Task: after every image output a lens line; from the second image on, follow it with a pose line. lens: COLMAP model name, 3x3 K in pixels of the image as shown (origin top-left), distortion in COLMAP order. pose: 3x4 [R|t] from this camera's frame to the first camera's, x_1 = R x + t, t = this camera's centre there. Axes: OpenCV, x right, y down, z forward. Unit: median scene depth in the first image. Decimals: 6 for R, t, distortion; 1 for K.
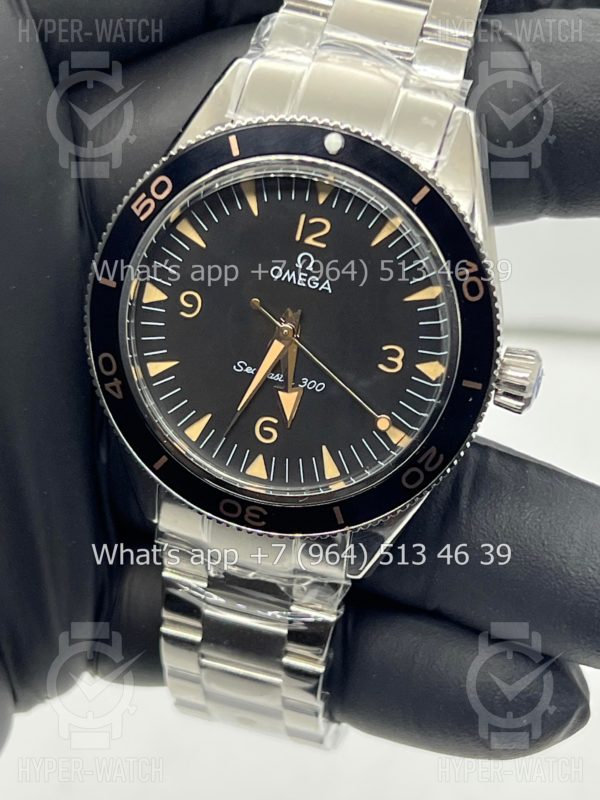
lens RADIAL K [[1860.1, 0, 296.4], [0, 1860.1, 396.4], [0, 0, 1]] dist [0.294657, 0.000000]
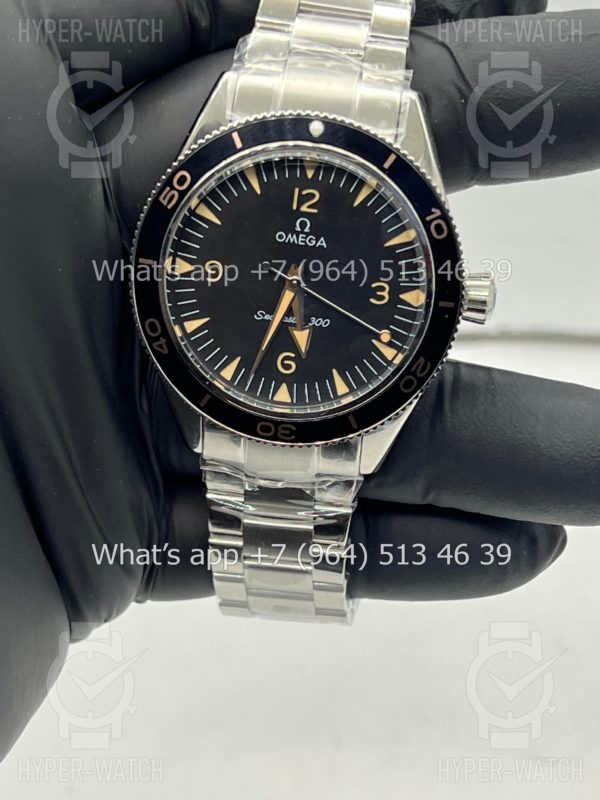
lens RADIAL K [[1860.1, 0, 300.6], [0, 1860.1, 404.0], [0, 0, 1]] dist [0.294657, 0.000000]
pose [[0.986446, -0.128140, 0.102493, -0.140092], [0.129087, 0.991630, -0.002639, 0.050413], [-0.101296, 0.015834, 0.994730, -0.253086]]
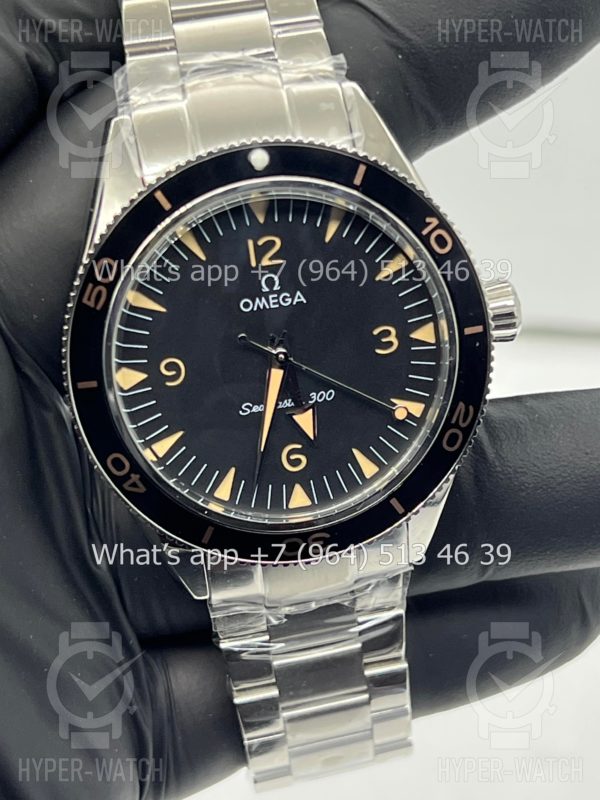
lens RADIAL K [[1860.1, 0, 297.1], [0, 1860.1, 400.7], [0, 0, 1]] dist [0.294657, 0.000000]
pose [[0.876819, -0.398871, 0.268497, -0.267632], [0.402174, 0.914451, 0.045119, -0.053634], [-0.263524, 0.068421, 0.962223, 0.054904]]
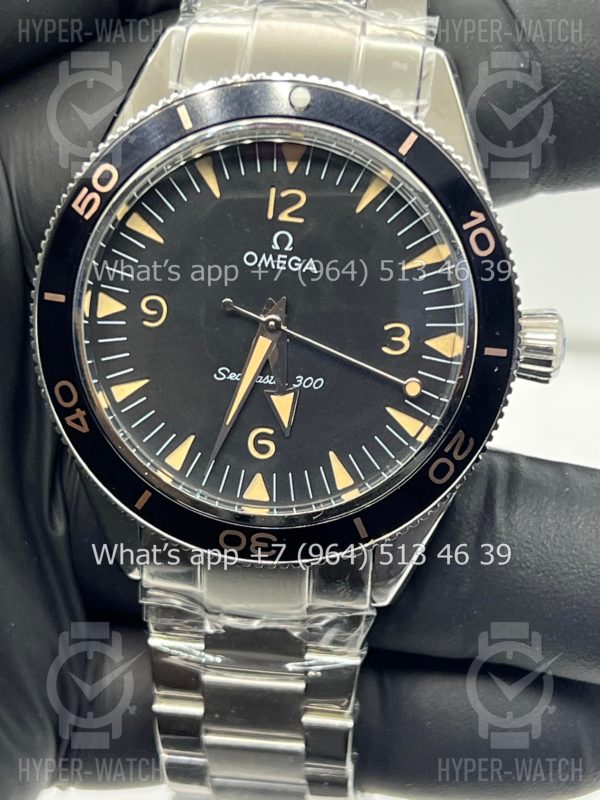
lens RADIAL K [[1860.1, 0, 294.9], [0, 1860.1, 404.4], [0, 0, 1]] dist [0.294657, 0.000000]
pose [[0.984224, -0.133676, 0.115907, -0.099044], [0.143449, 0.986378, -0.080504, 0.072252], [-0.103567, 0.095860, 0.989992, 0.145369]]
